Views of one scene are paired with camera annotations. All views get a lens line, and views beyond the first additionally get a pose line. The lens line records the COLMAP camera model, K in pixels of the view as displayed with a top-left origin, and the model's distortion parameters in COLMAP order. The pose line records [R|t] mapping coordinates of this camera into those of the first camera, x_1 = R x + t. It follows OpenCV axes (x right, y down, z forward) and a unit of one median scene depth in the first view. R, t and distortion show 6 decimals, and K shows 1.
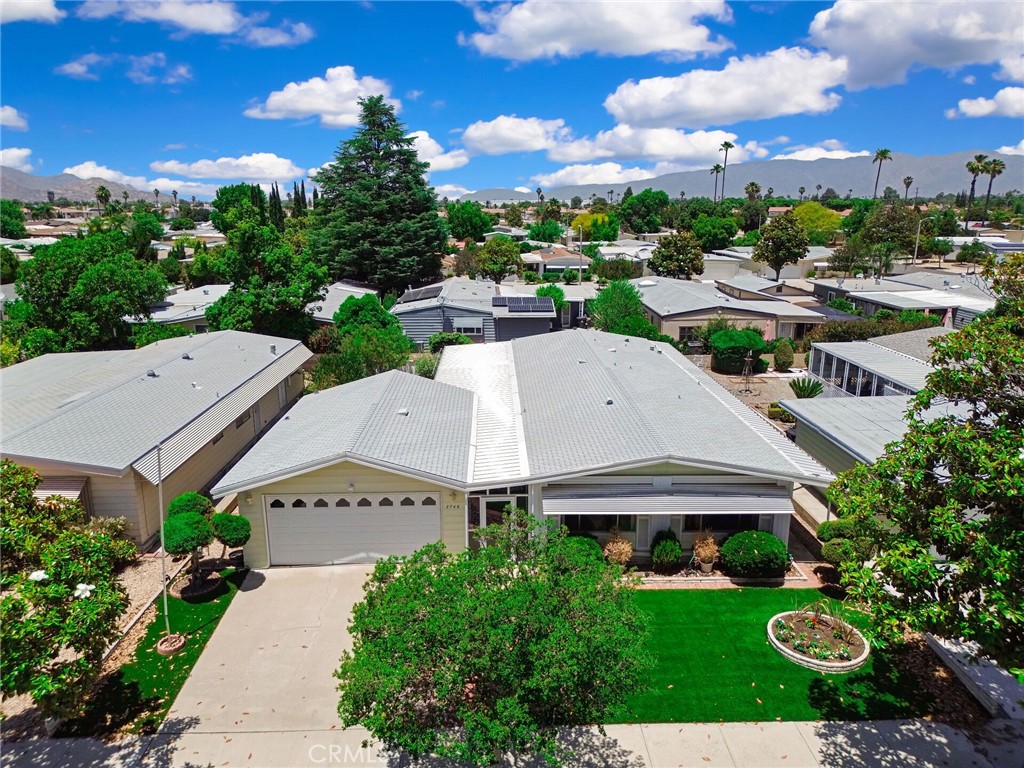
lens RADIAL K [[720.8, 0, 512.0], [0, 720.8, 384.0], [0, 0, 1]] dist [0.073985, -0.084411]
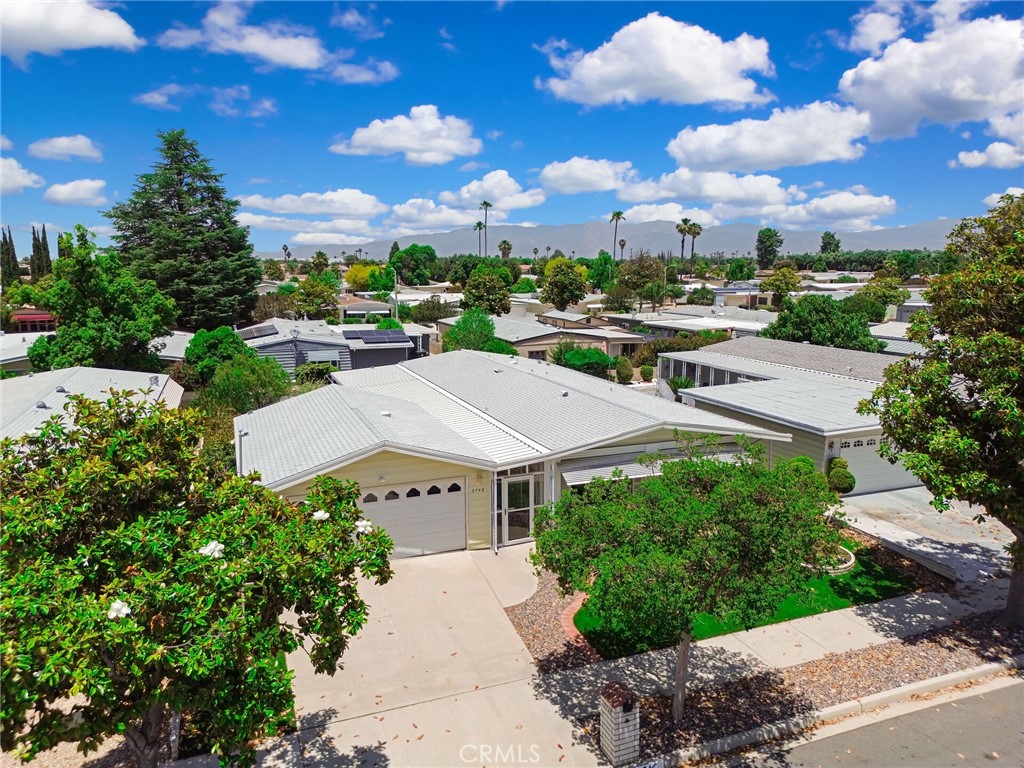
lens RADIAL K [[719.8, 0, 512.0], [0, 719.8, 384.0], [0, 0, 1]] dist [0.067020, -0.070164]
pose [[0.939868, -0.055757, 0.336955, -0.168253], [0.082369, 0.994467, -0.065195, 0.040521], [-0.331455, 0.089030, 0.939261, 0.002378]]
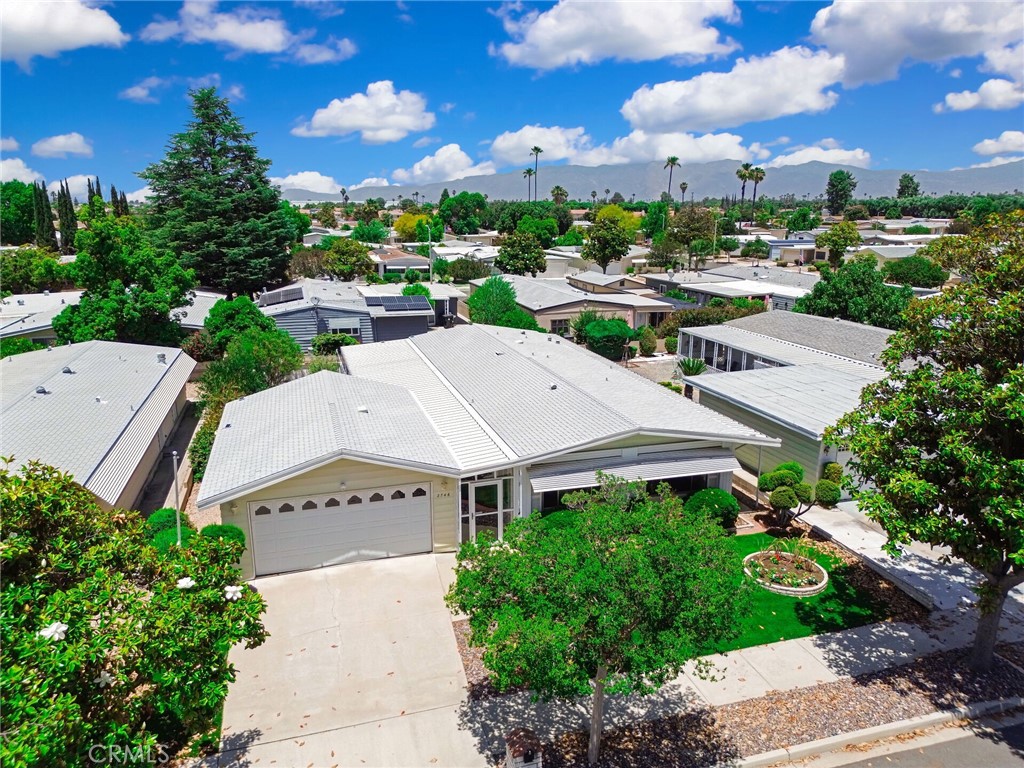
lens RADIAL K [[720.8, 0, 512.0], [0, 720.8, 384.0], [0, 0, 1]] dist [0.073985, -0.084411]
pose [[0.964553, -0.061823, 0.256546, -0.108389], [0.062449, 0.998032, 0.005713, 0.005718], [-0.256394, 0.010511, 0.966515, -0.007540]]
